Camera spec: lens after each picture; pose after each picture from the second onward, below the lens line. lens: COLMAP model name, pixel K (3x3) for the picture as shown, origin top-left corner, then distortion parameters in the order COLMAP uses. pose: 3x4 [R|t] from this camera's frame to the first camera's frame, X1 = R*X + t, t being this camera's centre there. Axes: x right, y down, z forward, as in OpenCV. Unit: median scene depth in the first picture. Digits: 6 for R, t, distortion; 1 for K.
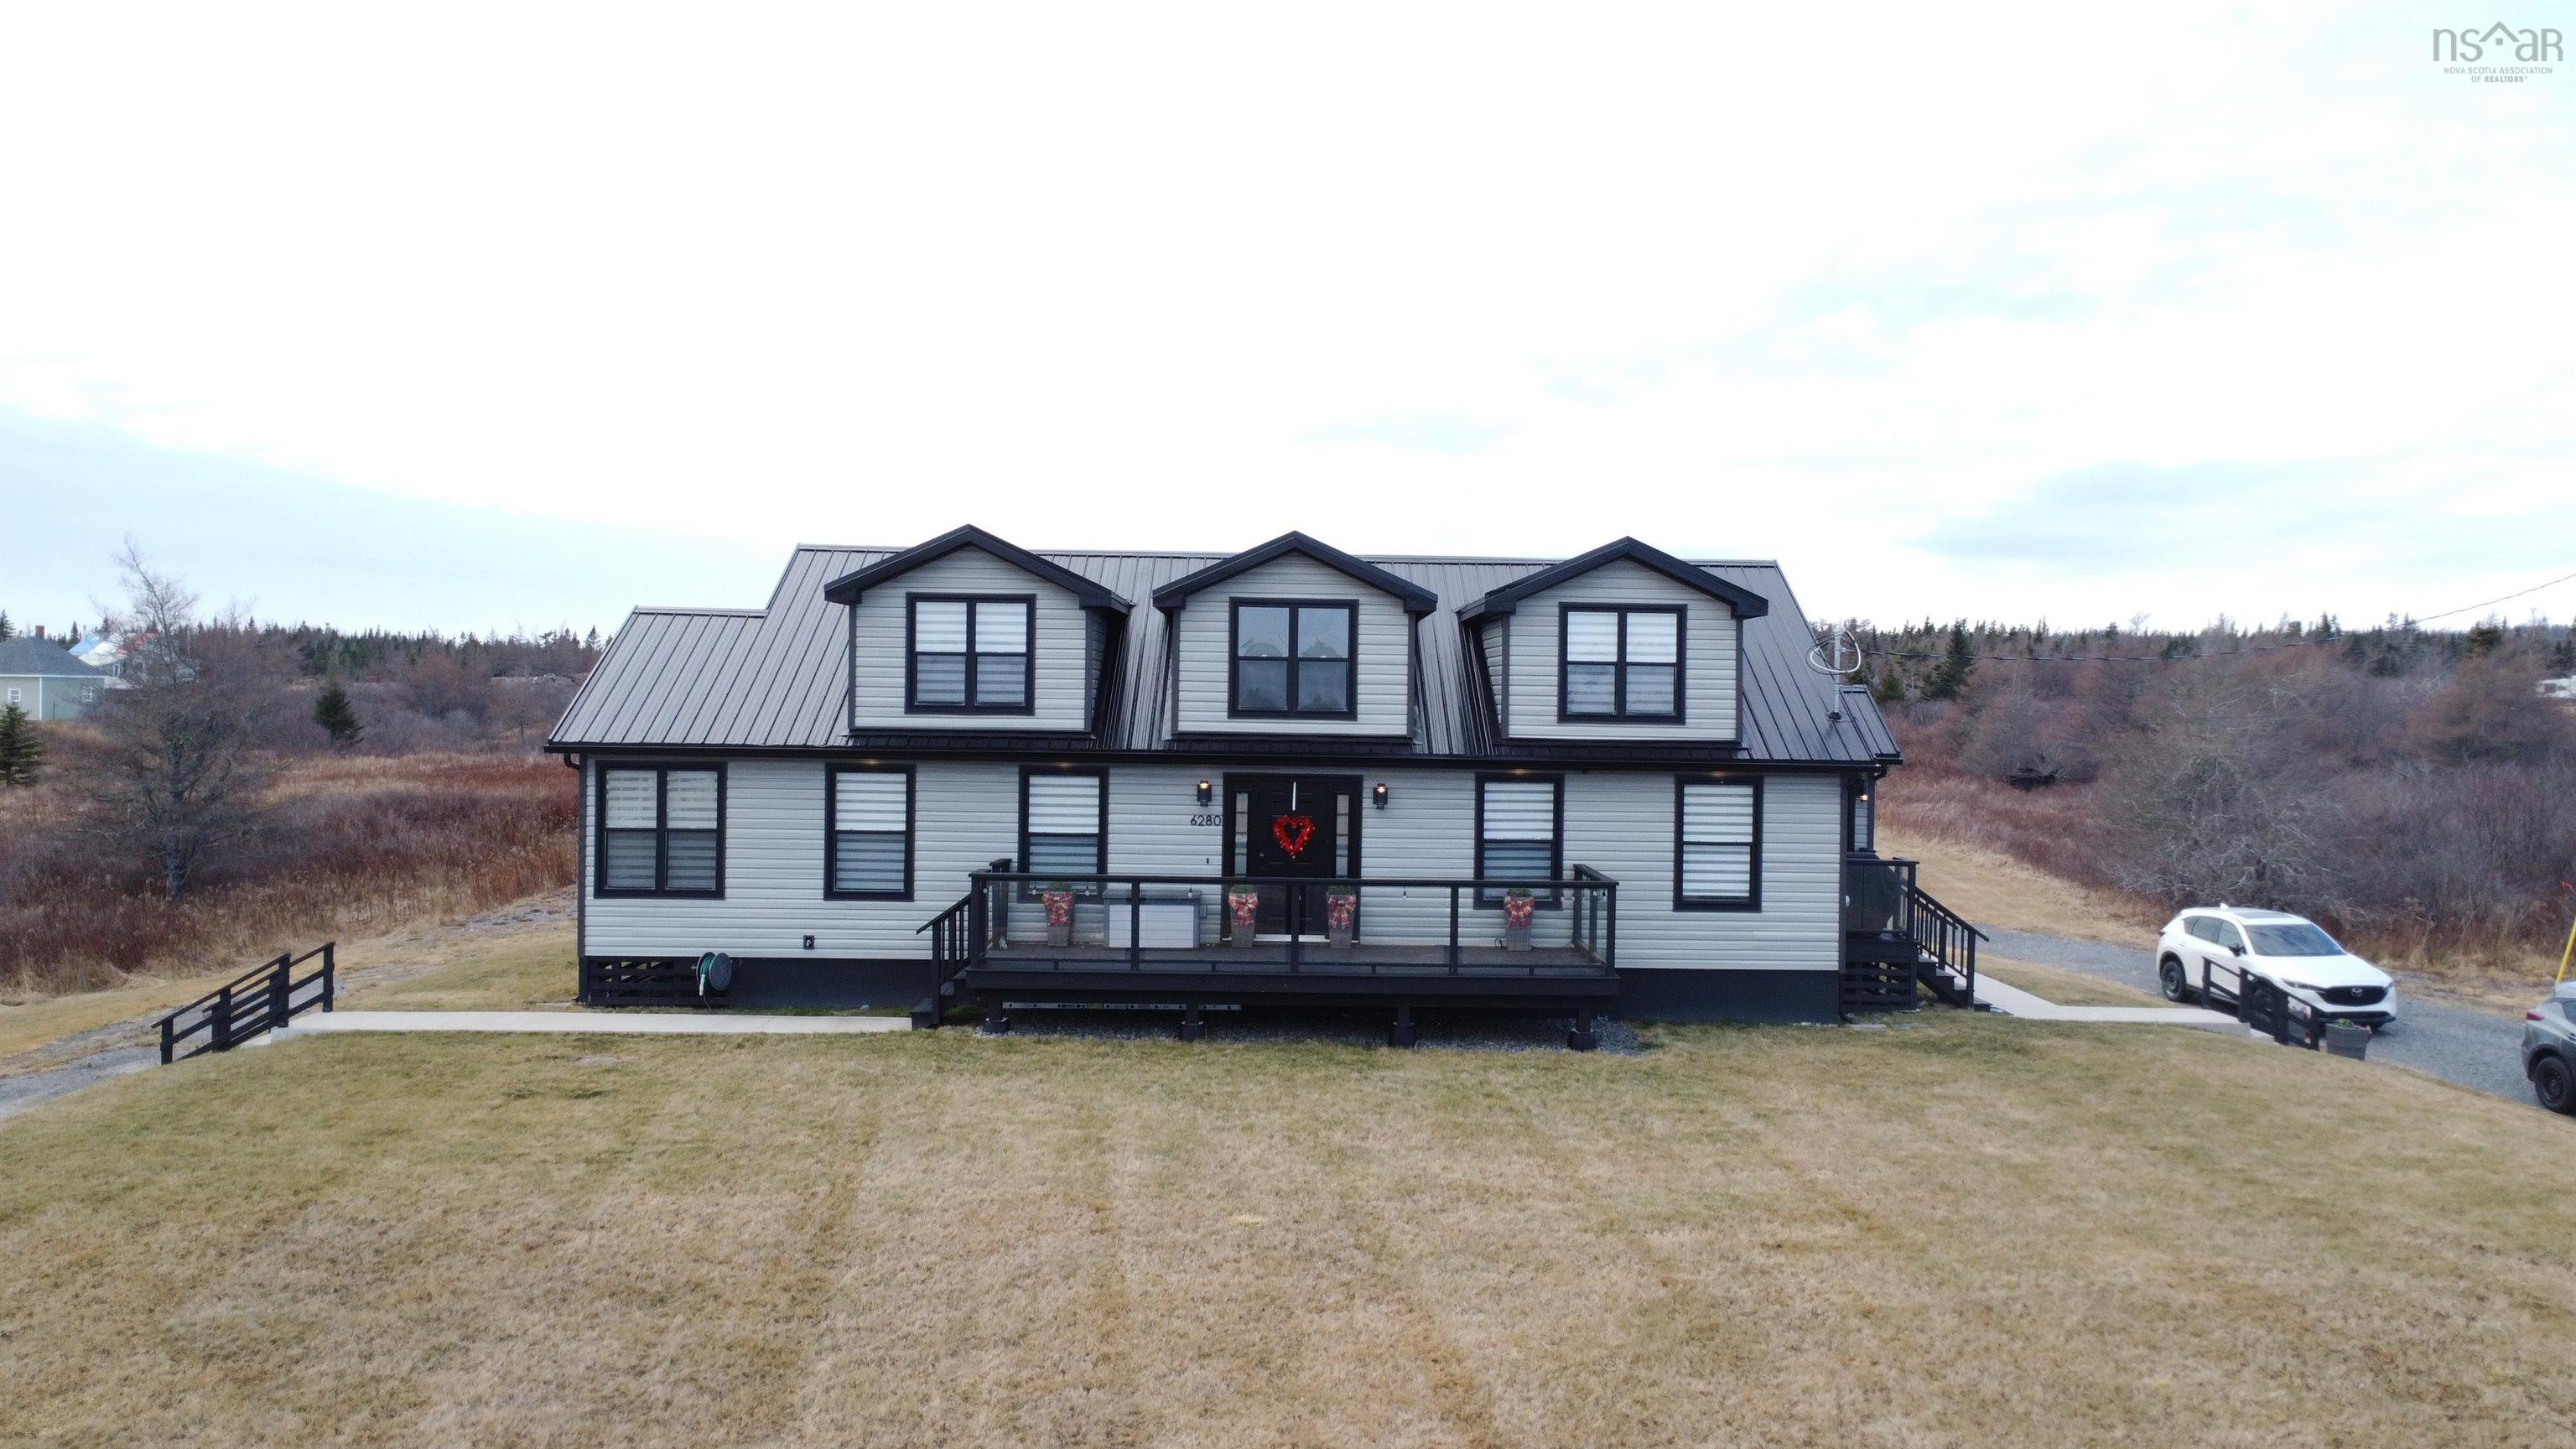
lens RADIAL K [[1961.0, 0, 1296.9], [0, 1961.0, 725.3], [0, 0, 1]] dist [-0.008569, -0.000995]
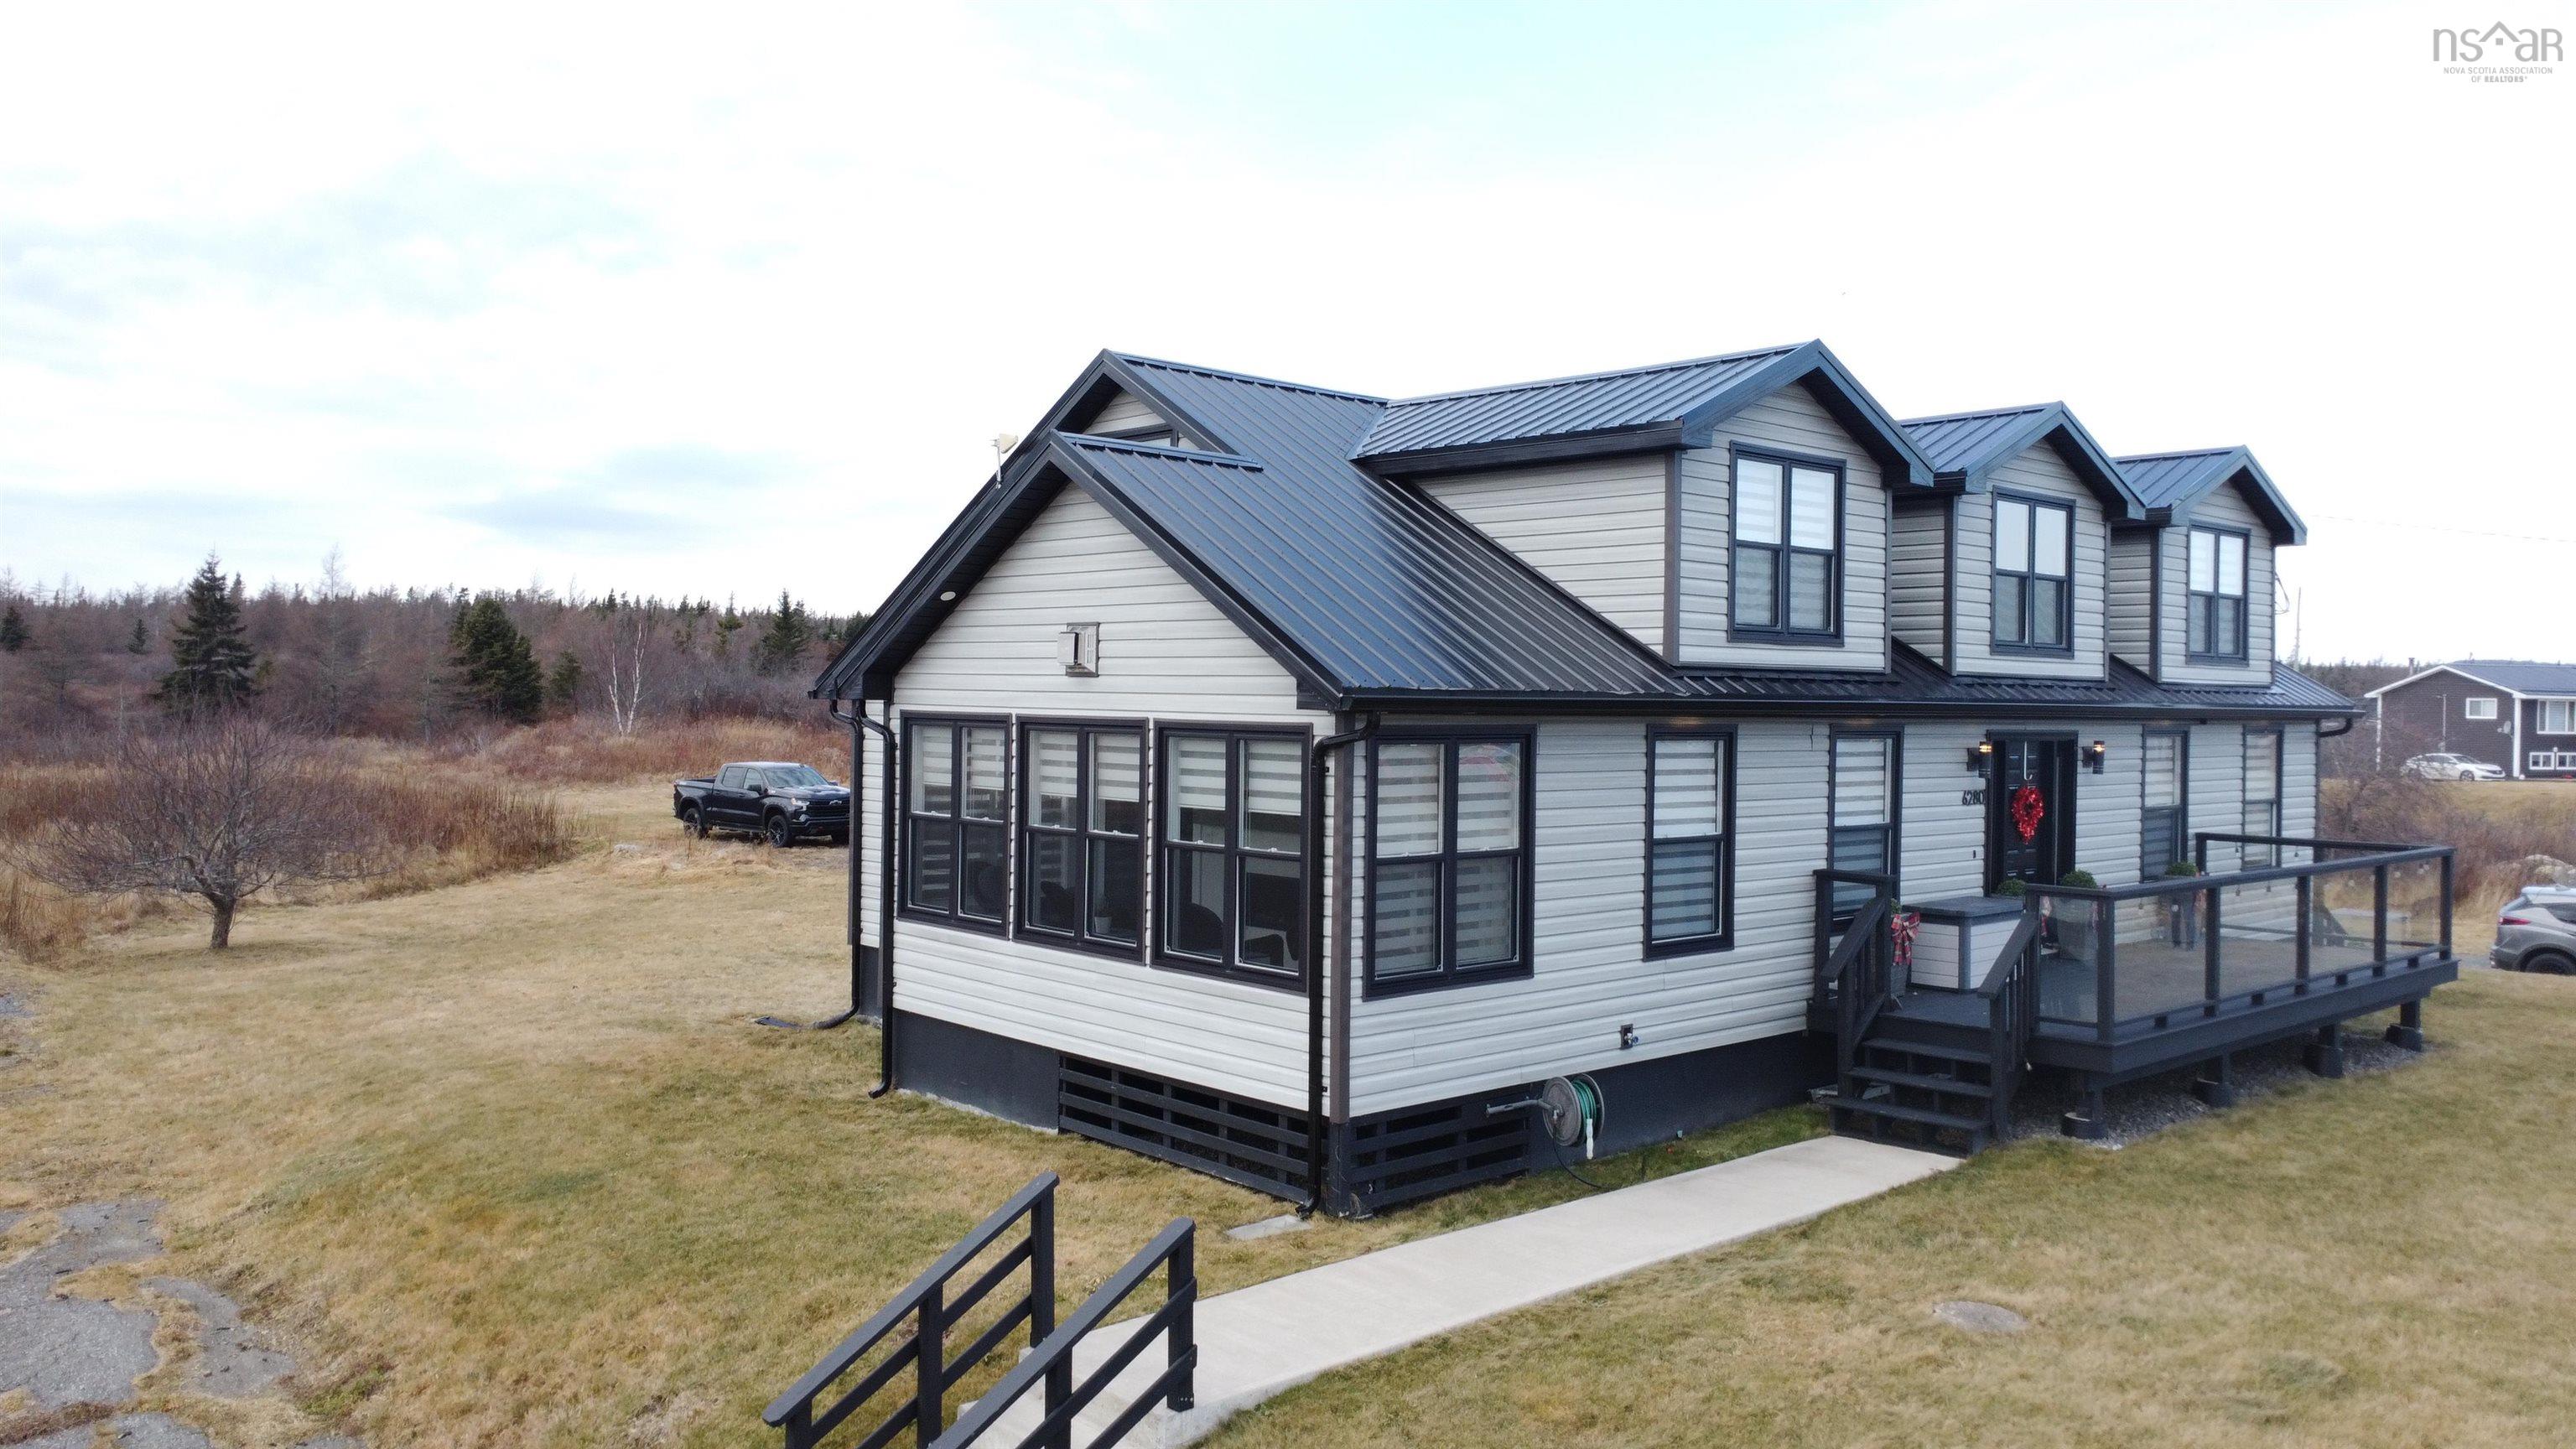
lens RADIAL K [[1961.0, 0, 1288.7], [0, 1961.0, 717.6], [0, 0, 1]] dist [-0.008569, -0.000995]
pose [[0.742589, -0.012452, 0.669632, -0.706435], [0.003567, 0.999887, 0.014637, 0.008288], [-0.669738, -0.008481, 0.742549, 0.640032]]
